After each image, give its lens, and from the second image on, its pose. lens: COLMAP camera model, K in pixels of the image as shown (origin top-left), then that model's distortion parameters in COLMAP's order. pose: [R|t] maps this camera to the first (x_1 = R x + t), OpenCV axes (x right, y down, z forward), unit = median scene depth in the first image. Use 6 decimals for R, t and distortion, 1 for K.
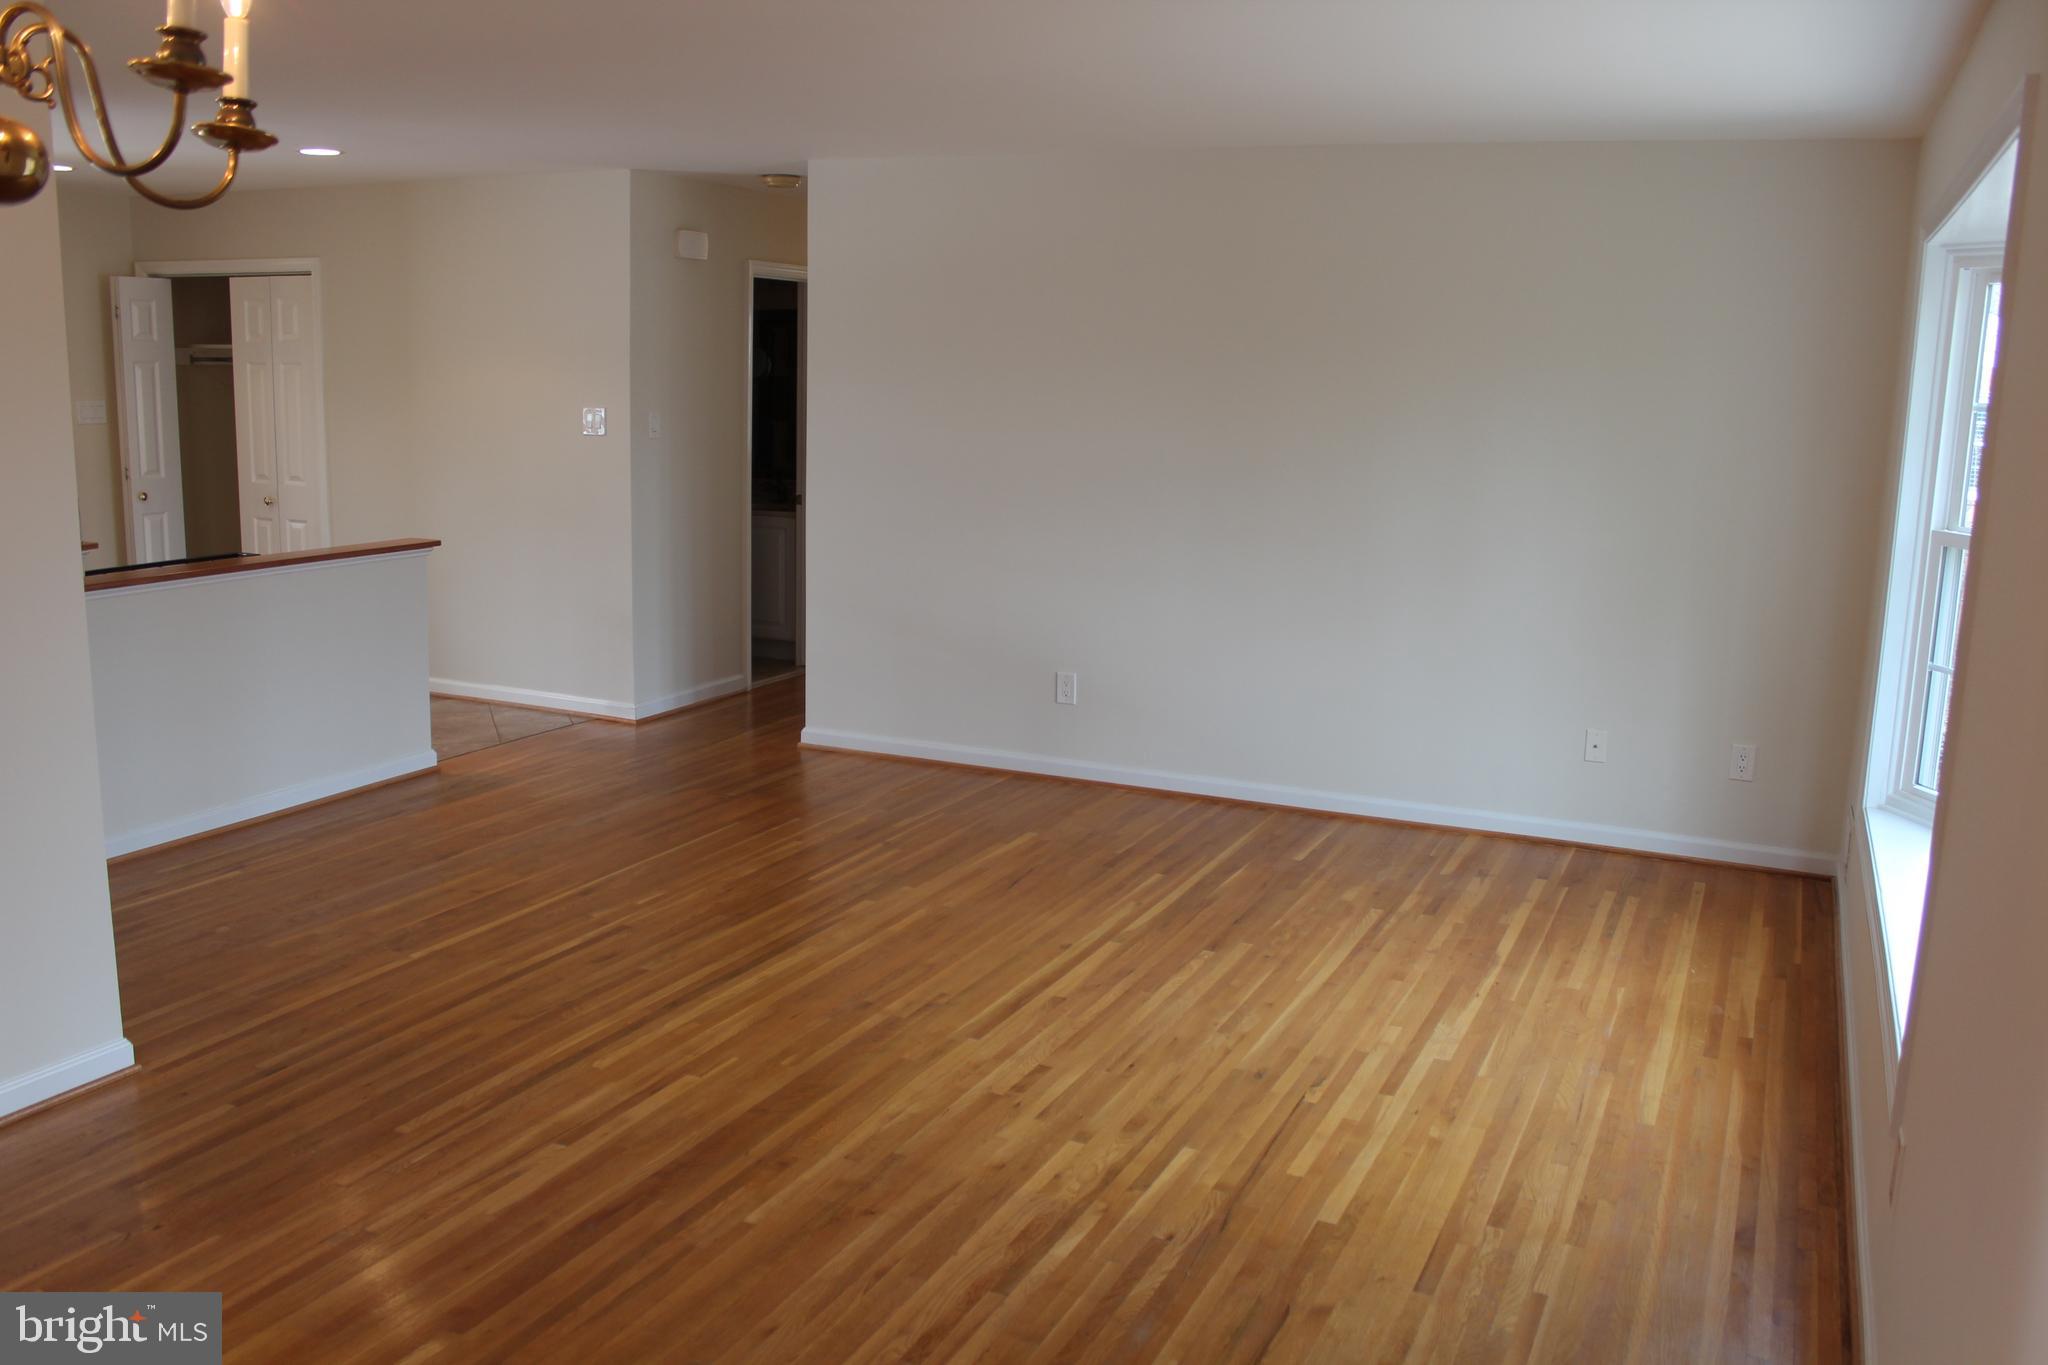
lens RADIAL K [[1717.4, 0, 1025.1], [0, 1717.4, 696.7], [0, 0, 1]] dist [-0.149583, 0.127088]
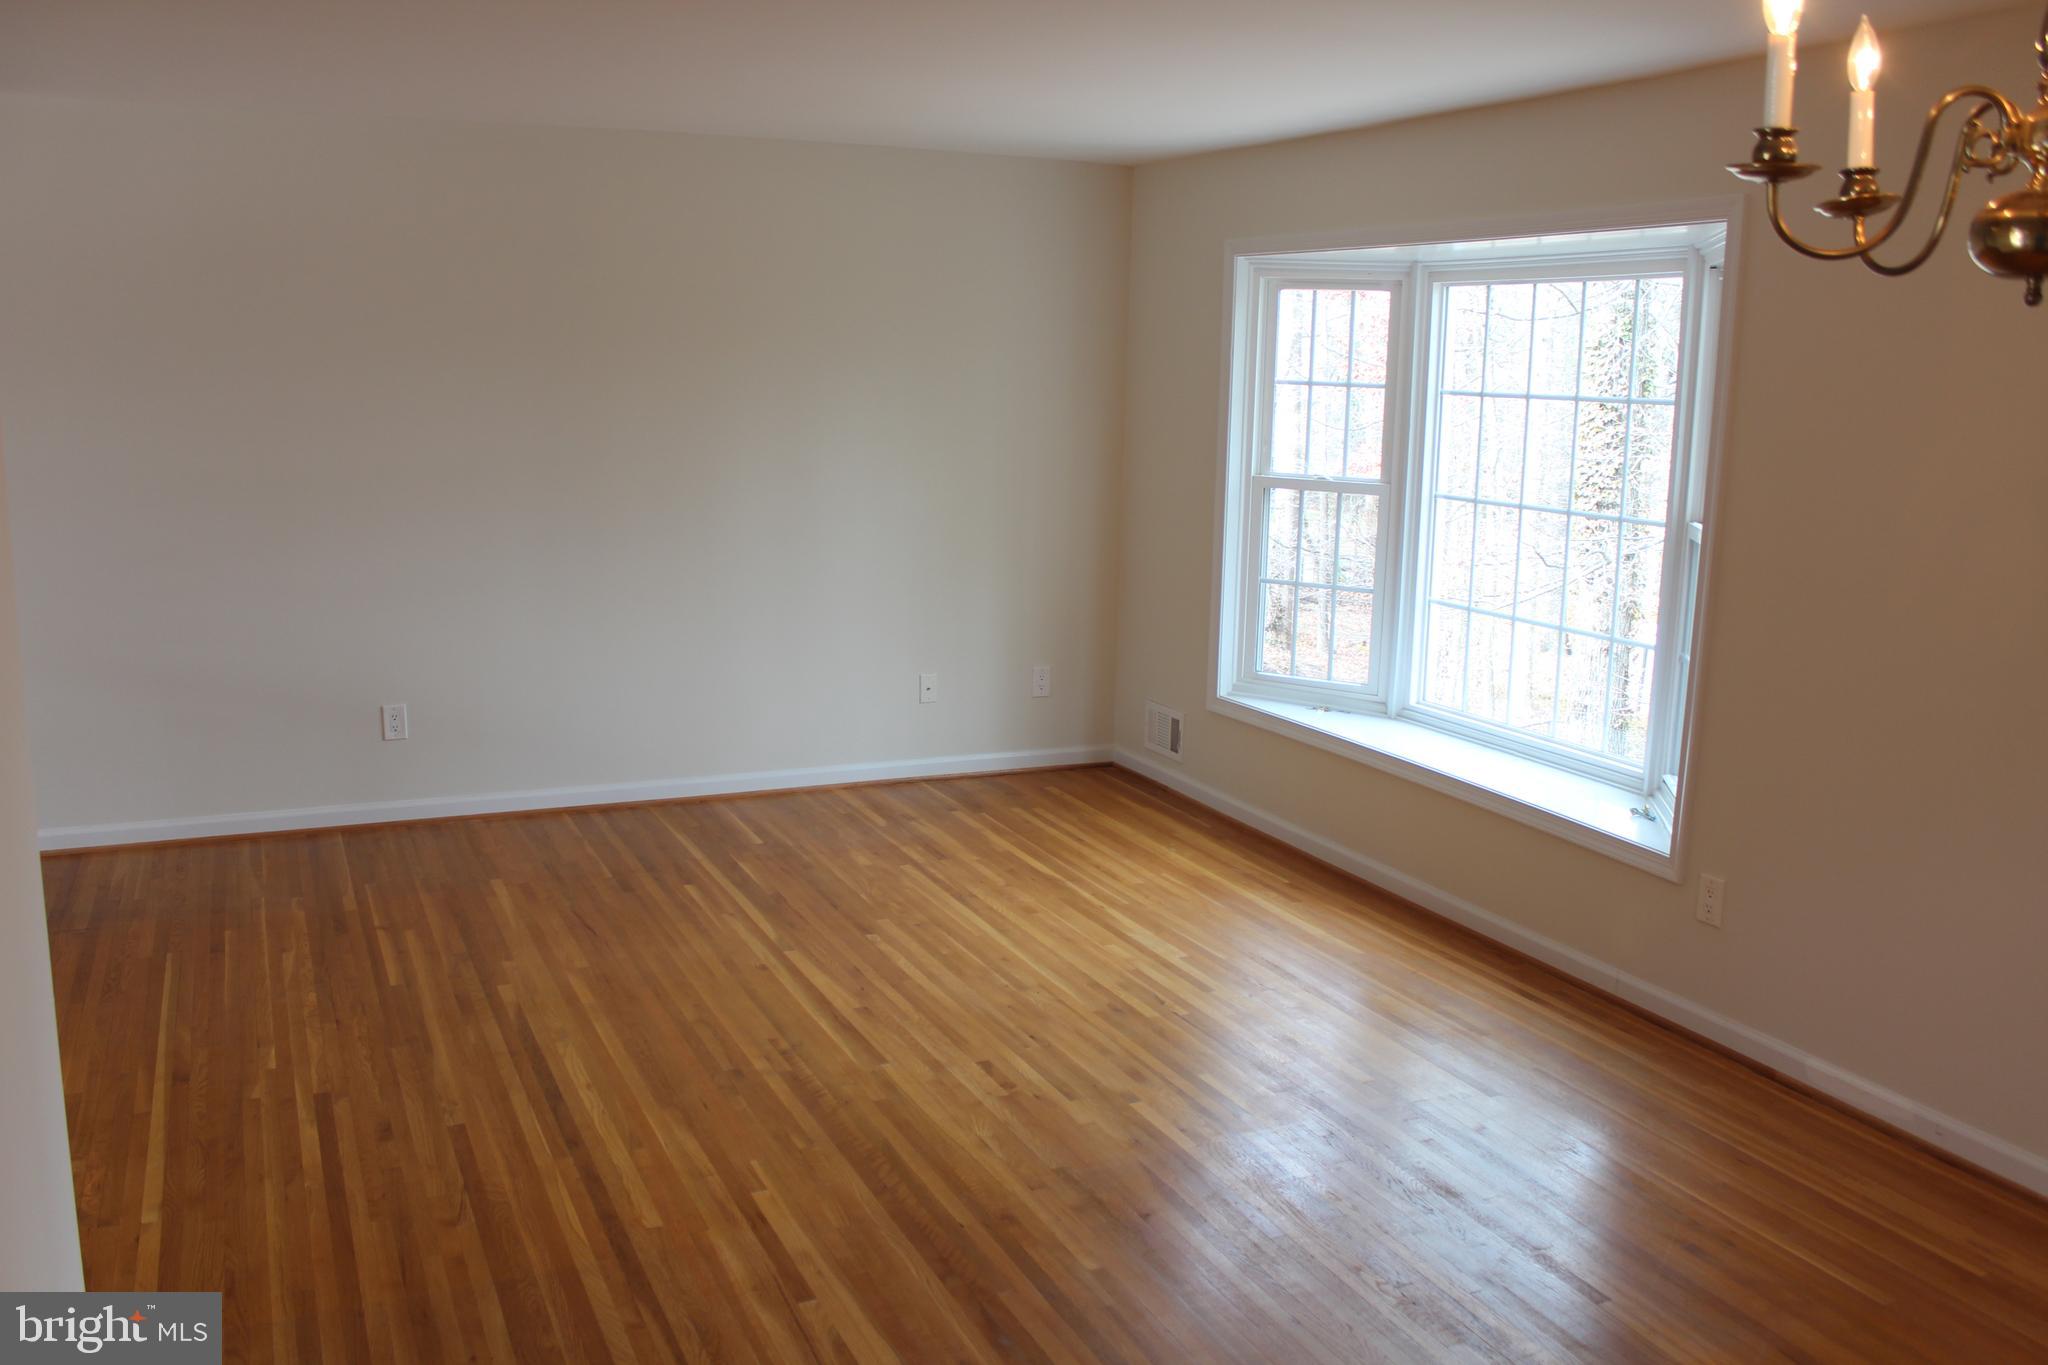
lens RADIAL K [[1717.4, 0, 1010.8], [0, 1717.4, 683.7], [0, 0, 1]] dist [-0.149583, 0.127088]
pose [[0.654699, -0.149919, 0.740873, -0.619150], [0.137529, 0.987400, 0.078273, -0.073439], [-0.743273, 0.050646, 0.667069, 0.267393]]
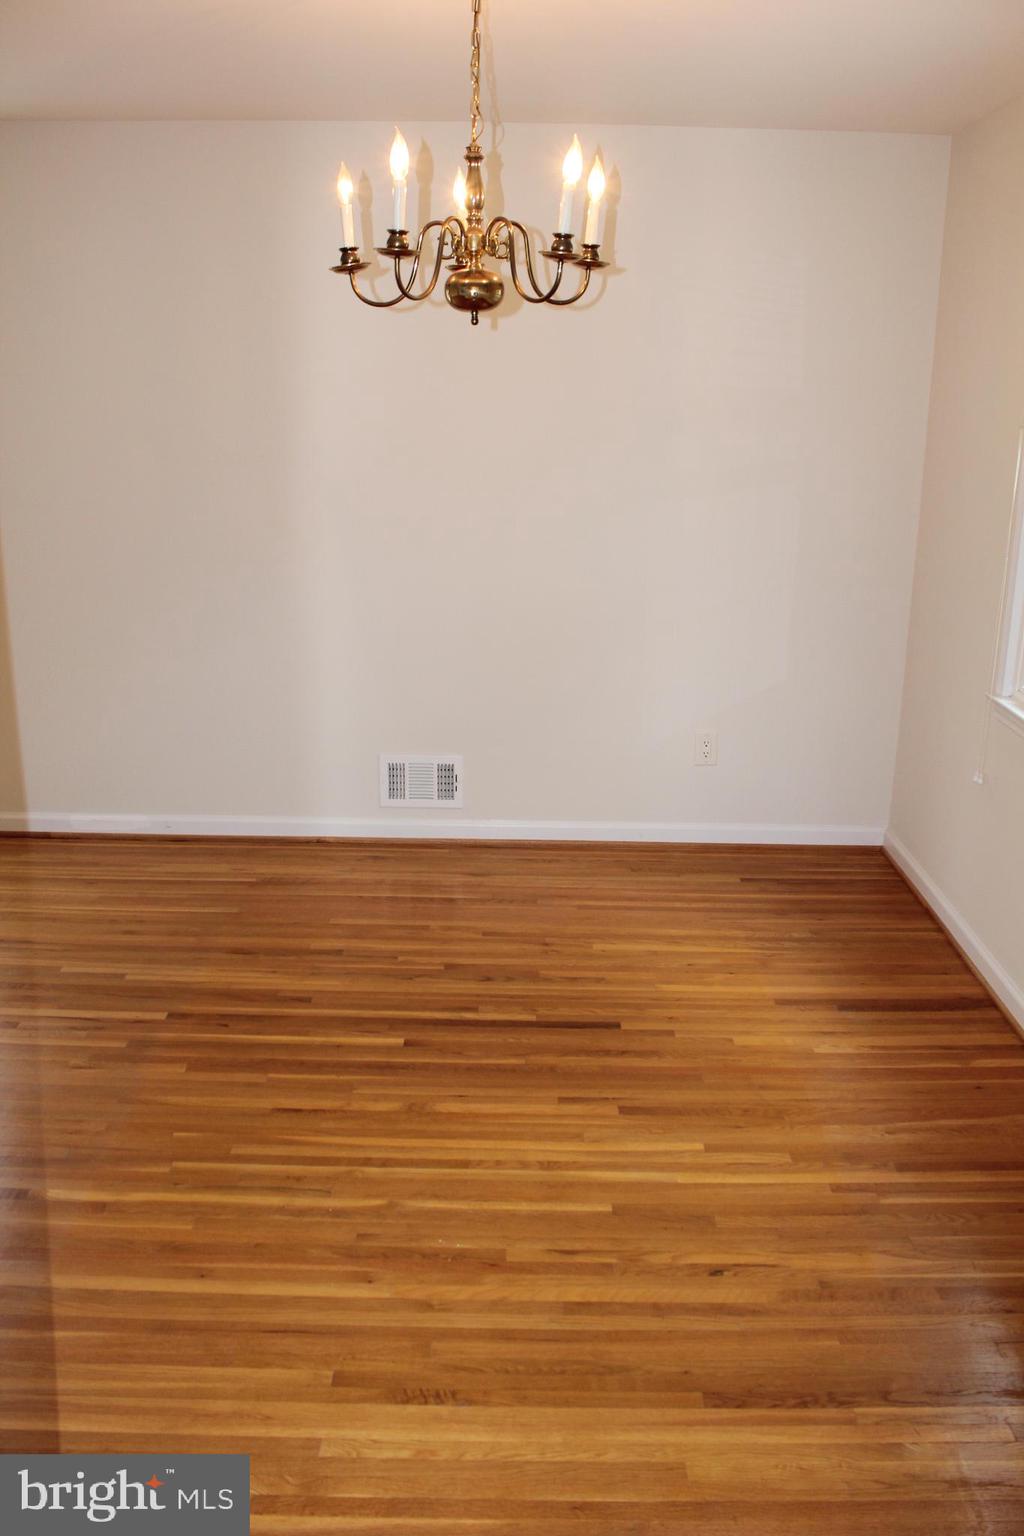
lens RADIAL K [[1288.1, 0, 517.5], [0, 1288.1, 774.3], [0, 0, 1]] dist [-0.149583, 0.127088]
pose [[-0.416962, -0.298478, 0.858518, -0.748855], [0.147265, 0.909879, 0.387858, -0.128639], [-0.896914, 0.288152, -0.335430, 0.558549]]
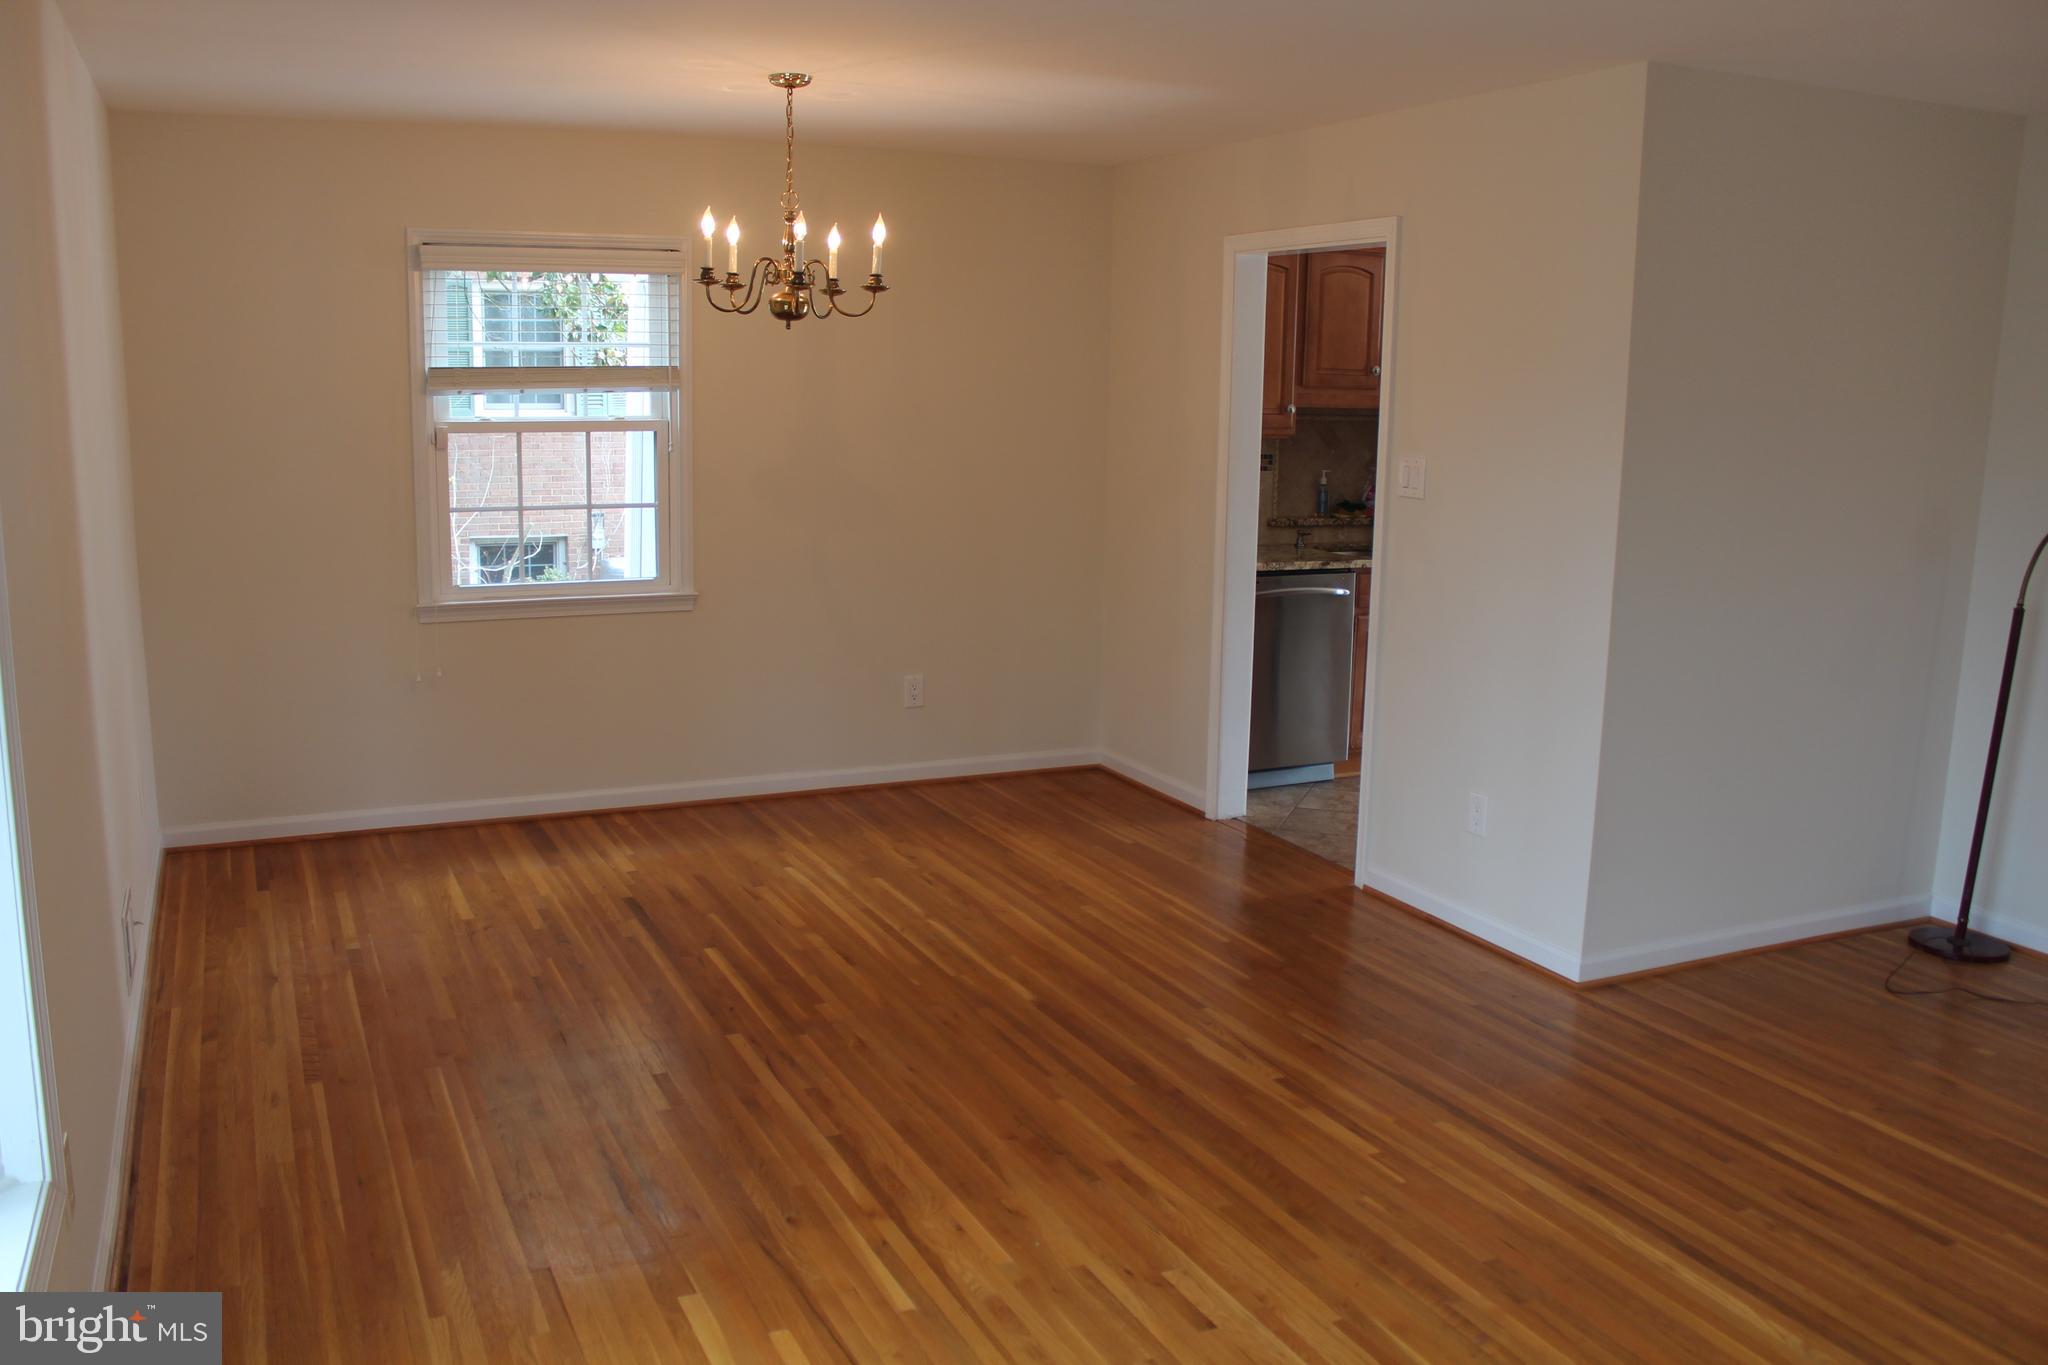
lens RADIAL K [[1717.4, 0, 993.5], [0, 1717.4, 691.7], [0, 0, 1]] dist [-0.149583, 0.127088]
pose [[-0.656261, 0.104603, -0.747248, 0.522780], [-0.174208, 0.942581, 0.284942, -0.208478], [0.734148, 0.317173, -0.600357, 1.141696]]
